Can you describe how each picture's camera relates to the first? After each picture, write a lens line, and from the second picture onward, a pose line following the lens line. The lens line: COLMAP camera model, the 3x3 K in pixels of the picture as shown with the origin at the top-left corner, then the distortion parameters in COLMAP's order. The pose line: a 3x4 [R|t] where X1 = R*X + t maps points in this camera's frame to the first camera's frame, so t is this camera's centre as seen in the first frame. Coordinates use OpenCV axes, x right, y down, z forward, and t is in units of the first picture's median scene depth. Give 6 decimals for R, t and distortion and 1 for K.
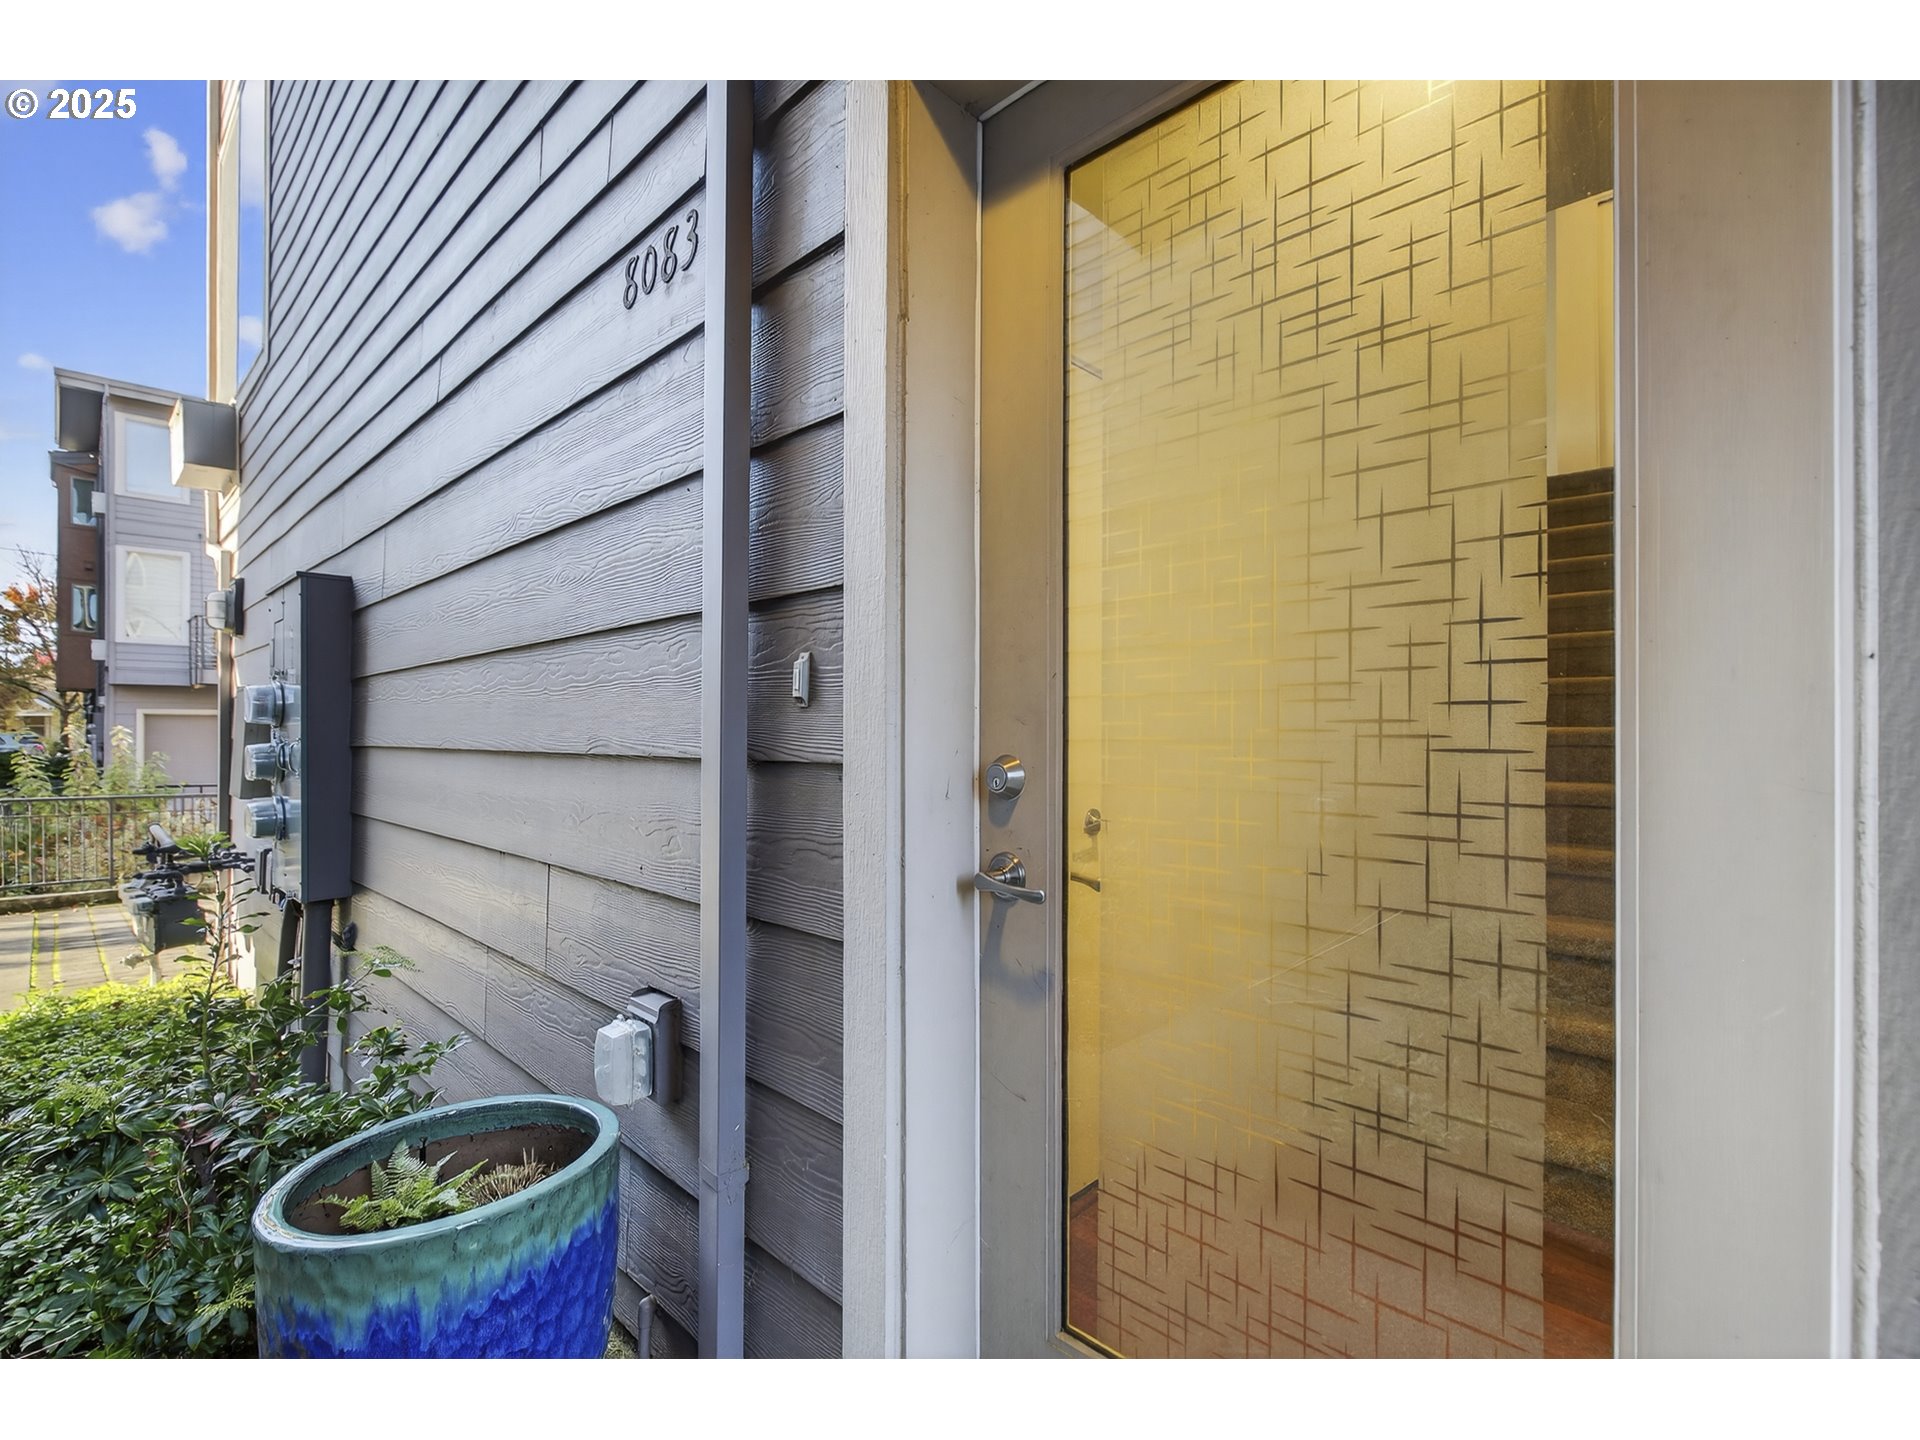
lens RADIAL K [[888.3, 0, 965.7], [0, 888.3, 727.4], [0, 0, 1]] dist [0.000439, 0.000135]
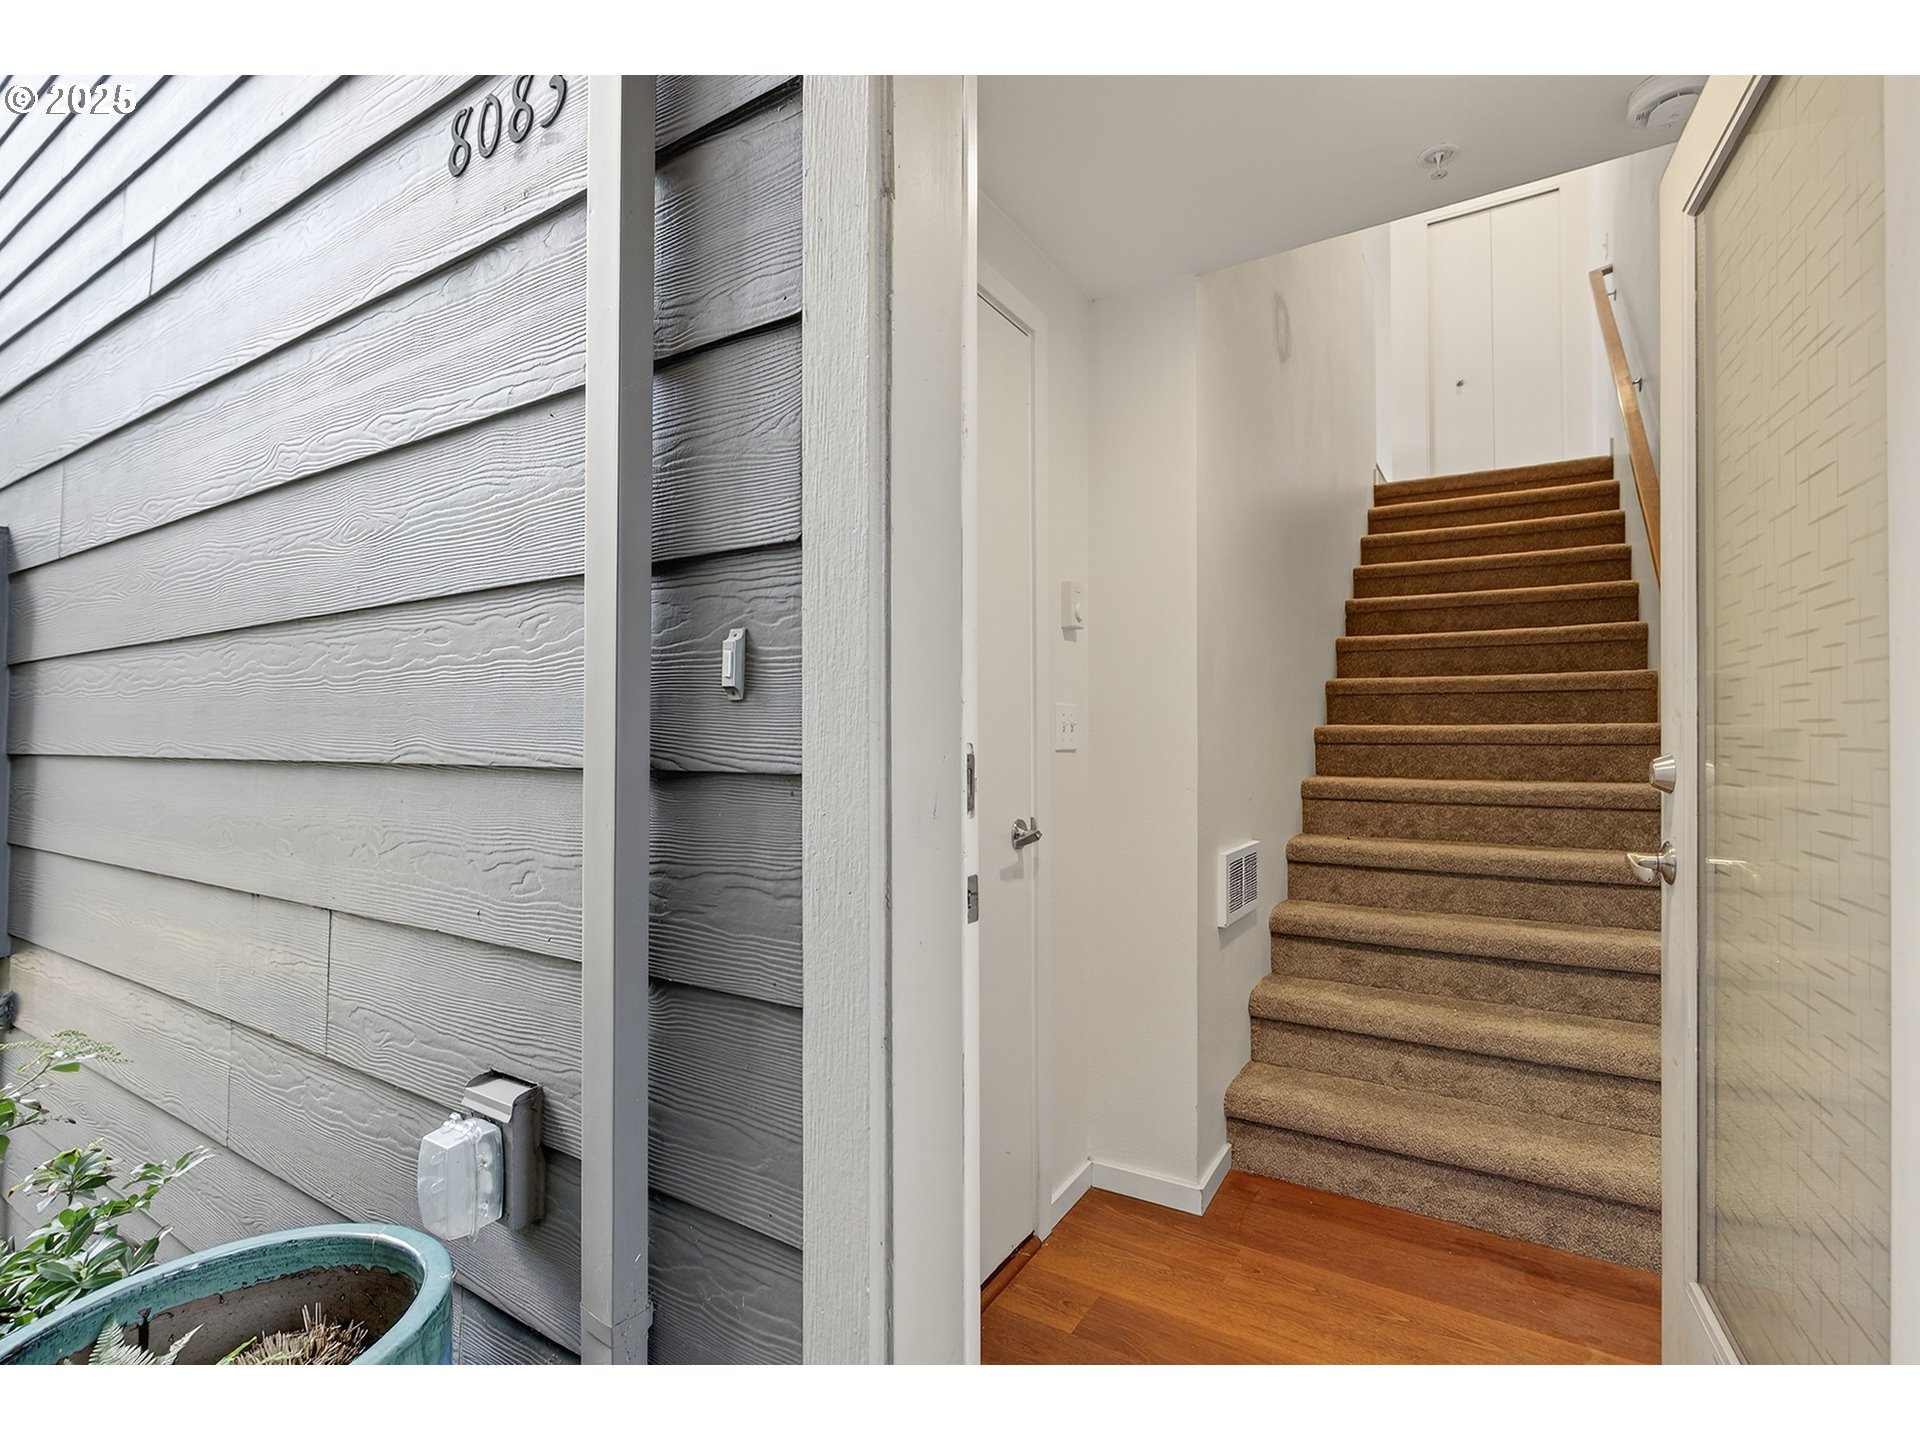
lens RADIAL K [[921.9, 0, 960.0], [0, 921.9, 720.0], [0, 0, 1]] dist [0.000511, 0.000964]
pose [[0.979450, -0.003587, 0.201656, -0.129715], [0.004666, 0.999977, -0.004878, -0.000859], [-0.201634, 0.005719, 0.979444, 0.156586]]
